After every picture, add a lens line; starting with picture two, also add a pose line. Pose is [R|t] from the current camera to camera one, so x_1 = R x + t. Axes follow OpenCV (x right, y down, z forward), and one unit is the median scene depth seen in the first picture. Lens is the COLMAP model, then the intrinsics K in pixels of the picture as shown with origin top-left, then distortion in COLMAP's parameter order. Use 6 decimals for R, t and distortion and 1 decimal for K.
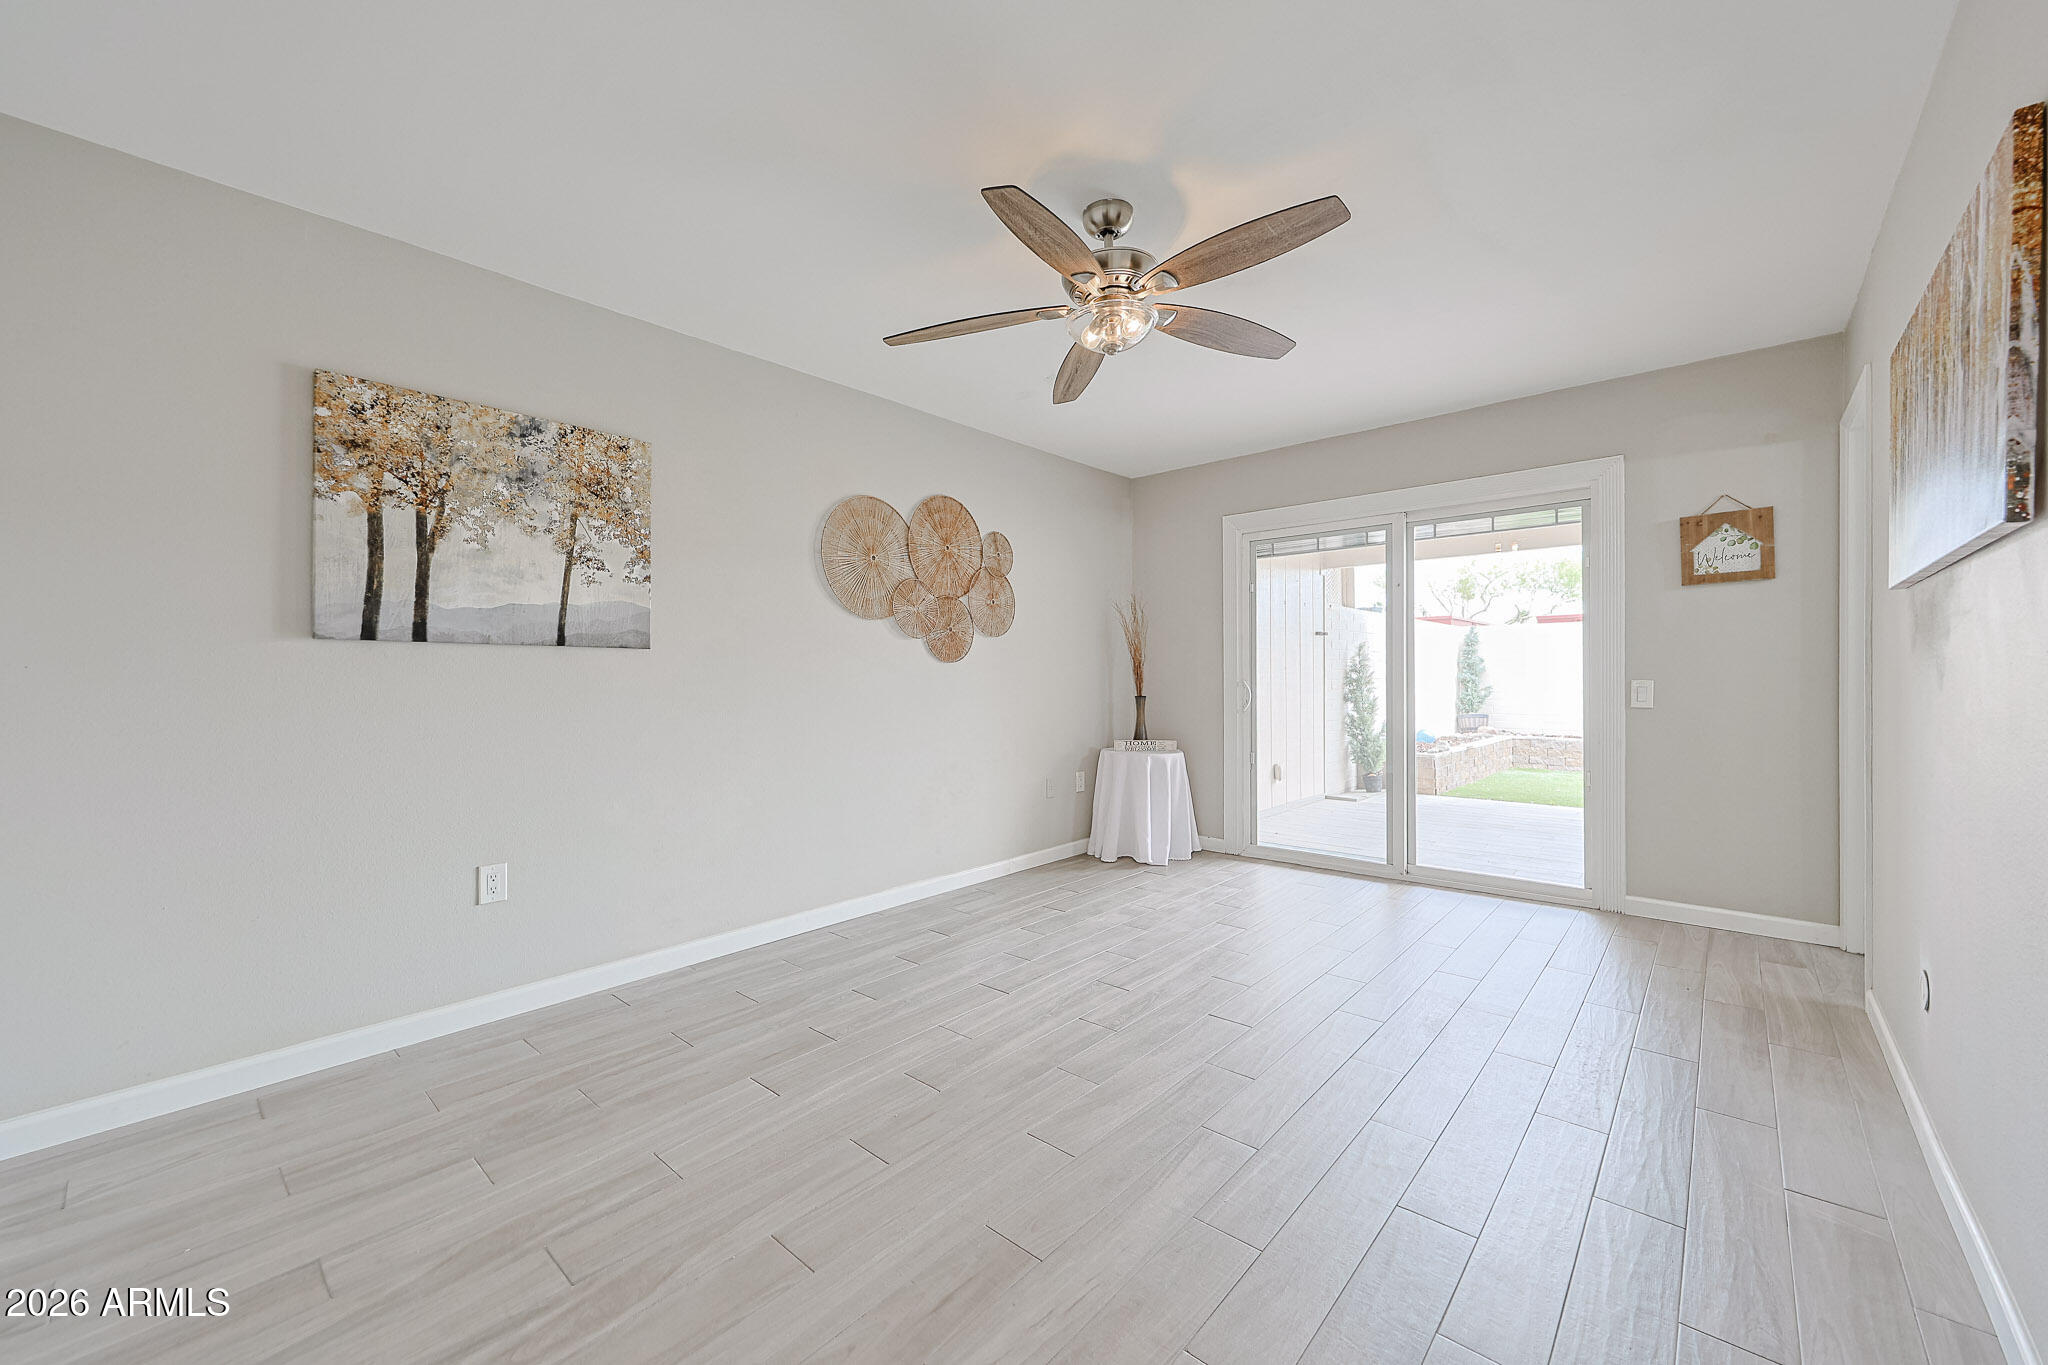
lens RADIAL K [[836.5, 0, 1019.2], [0, 836.5, 680.4], [0, 0, 1]] dist [0.006290, -0.001436]
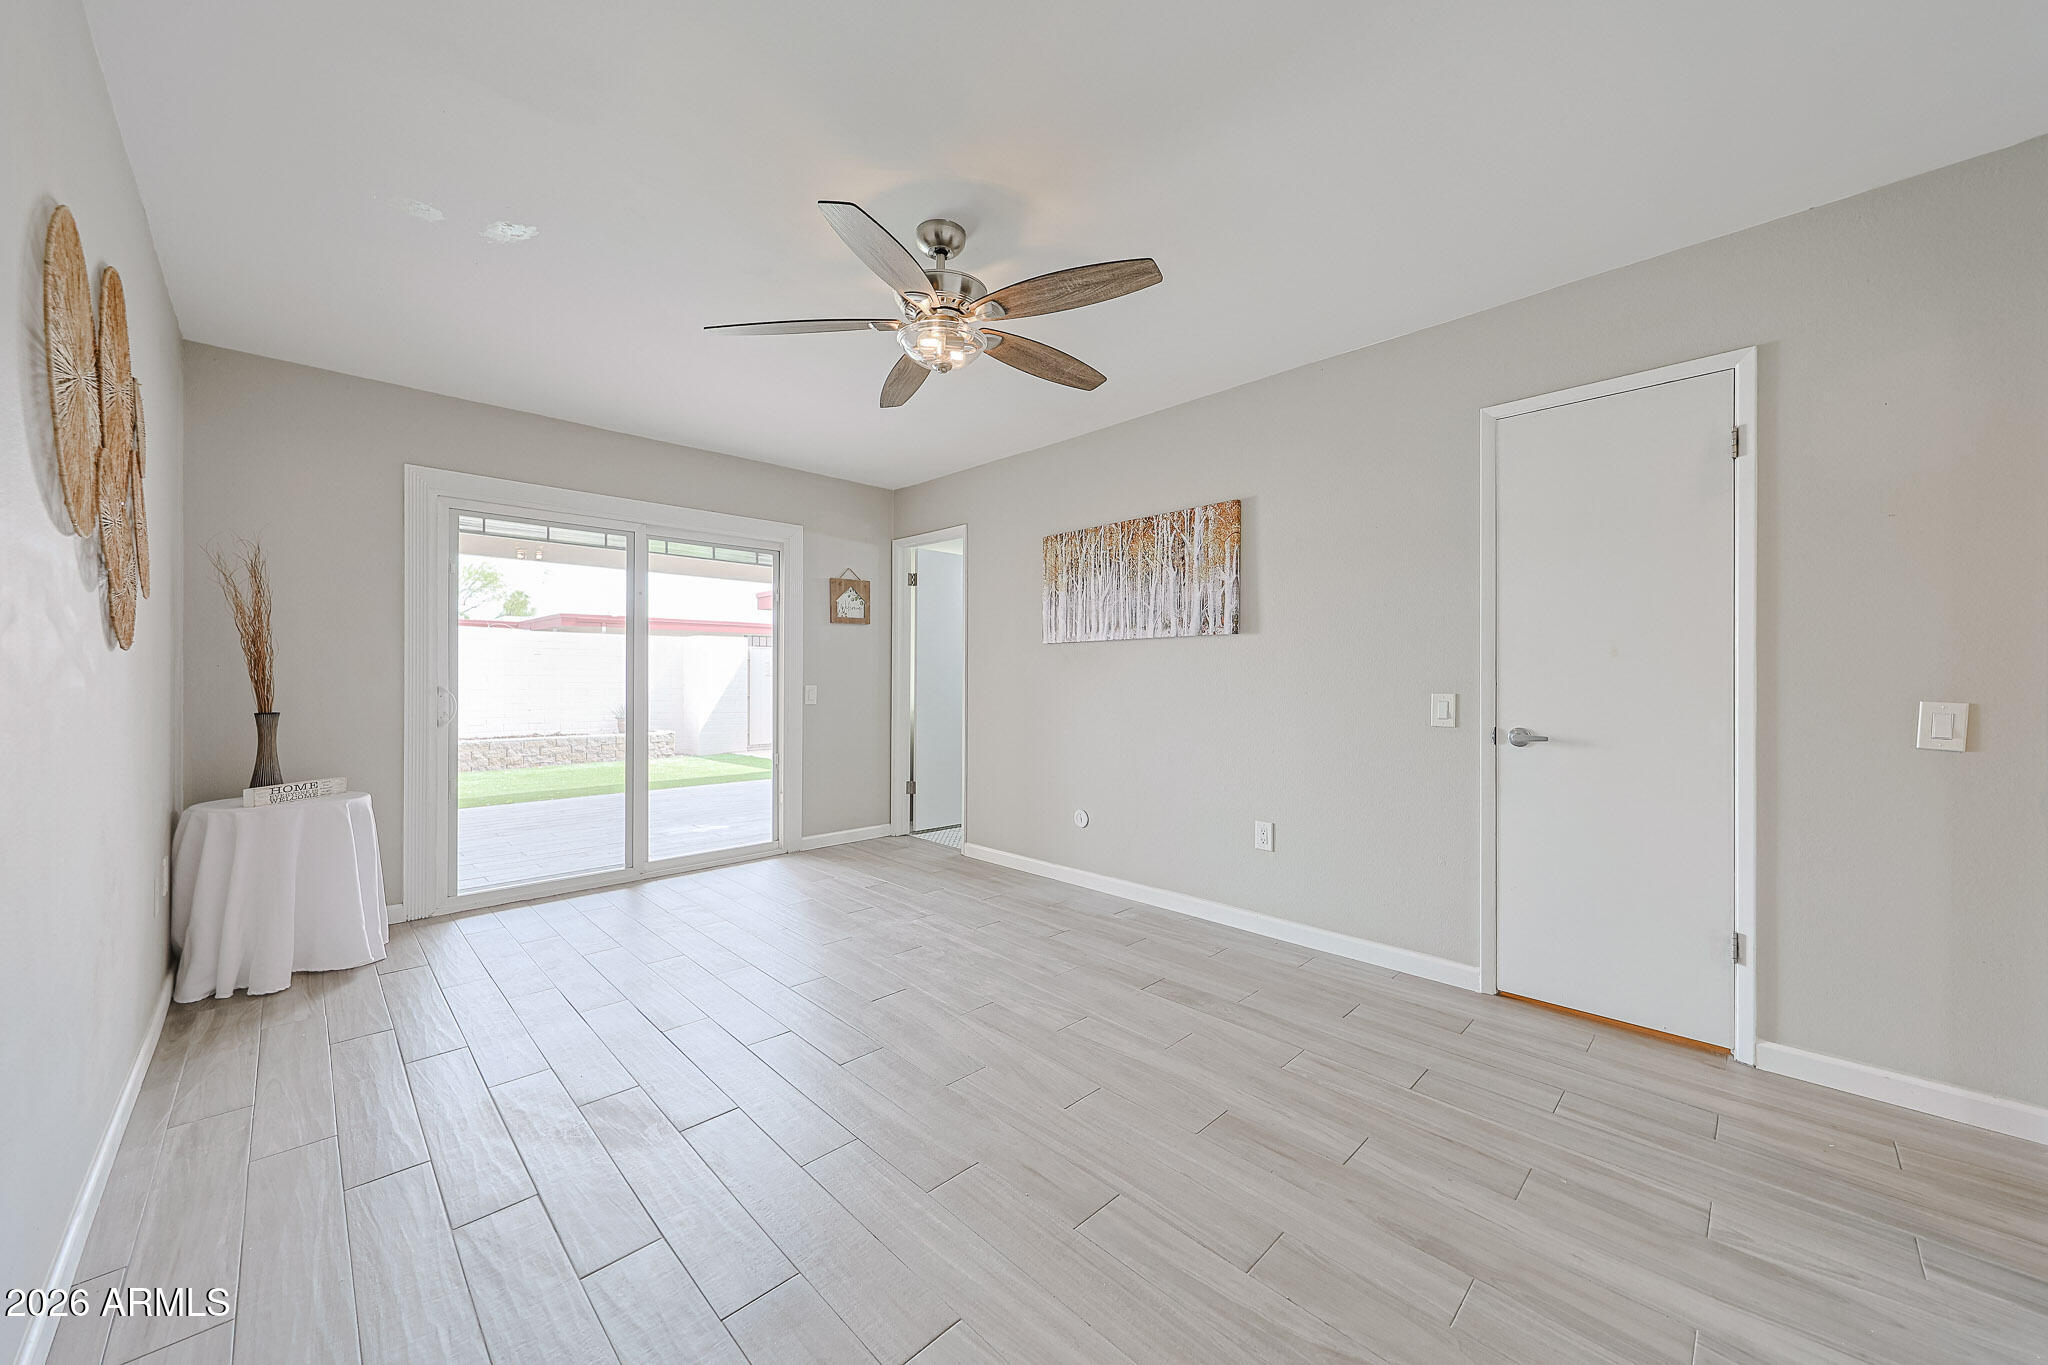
lens RADIAL K [[752.1, 0, 1048.2], [0, 752.1, 679.4], [0, 0, 1]] dist [0.001754, 0.000019]
pose [[0.011813, 0.005685, 0.999914, -0.515643], [0.000166, 0.999984, -0.005688, -0.002713], [-0.999930, 0.000234, 0.011812, 0.542706]]
